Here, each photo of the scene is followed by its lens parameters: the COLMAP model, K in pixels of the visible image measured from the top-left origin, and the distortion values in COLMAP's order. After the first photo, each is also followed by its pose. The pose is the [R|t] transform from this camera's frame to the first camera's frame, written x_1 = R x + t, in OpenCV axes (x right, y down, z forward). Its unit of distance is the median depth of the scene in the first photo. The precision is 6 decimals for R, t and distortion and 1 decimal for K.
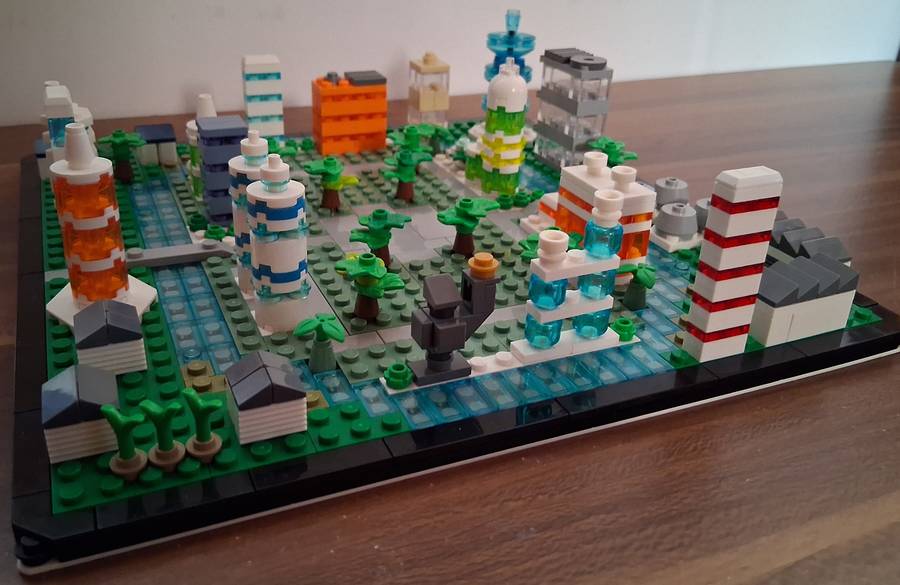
lens RADIAL K [[754.5, 0, 429.6], [0, 754.5, 253.4], [0, 0, 1]] dist [0.005380, -0.003536]
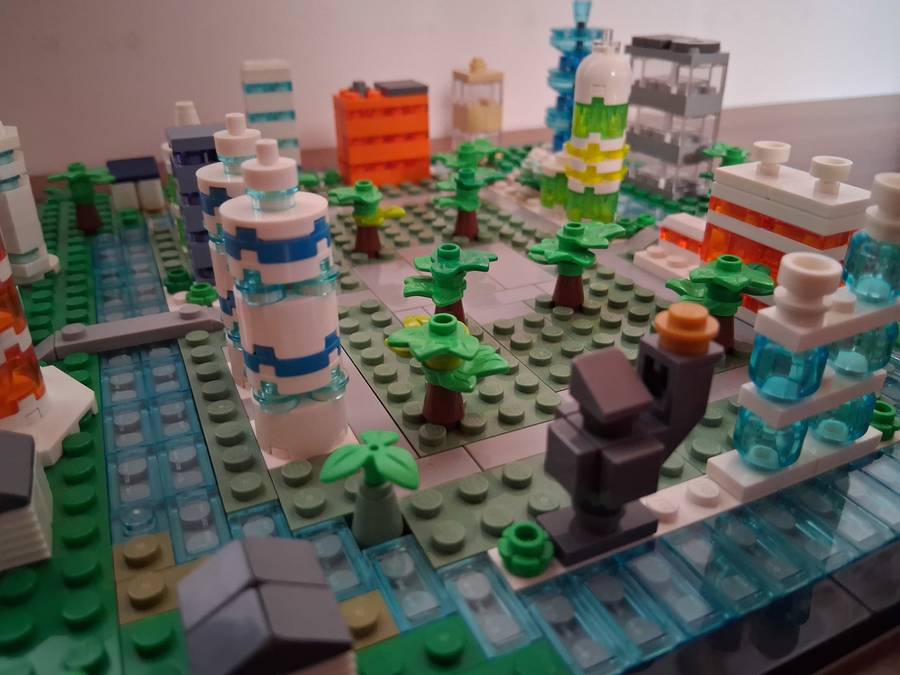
lens RADIAL K [[727.8, 0, 450.0], [0, 727.8, 337.5], [0, 0, 1]] dist [-0.031030, -0.005797]
pose [[0.998610, -0.050937, -0.013536, -0.058620], [0.051470, 0.997774, 0.042399, -0.004997], [0.011346, -0.043037, 0.999009, 0.371858]]
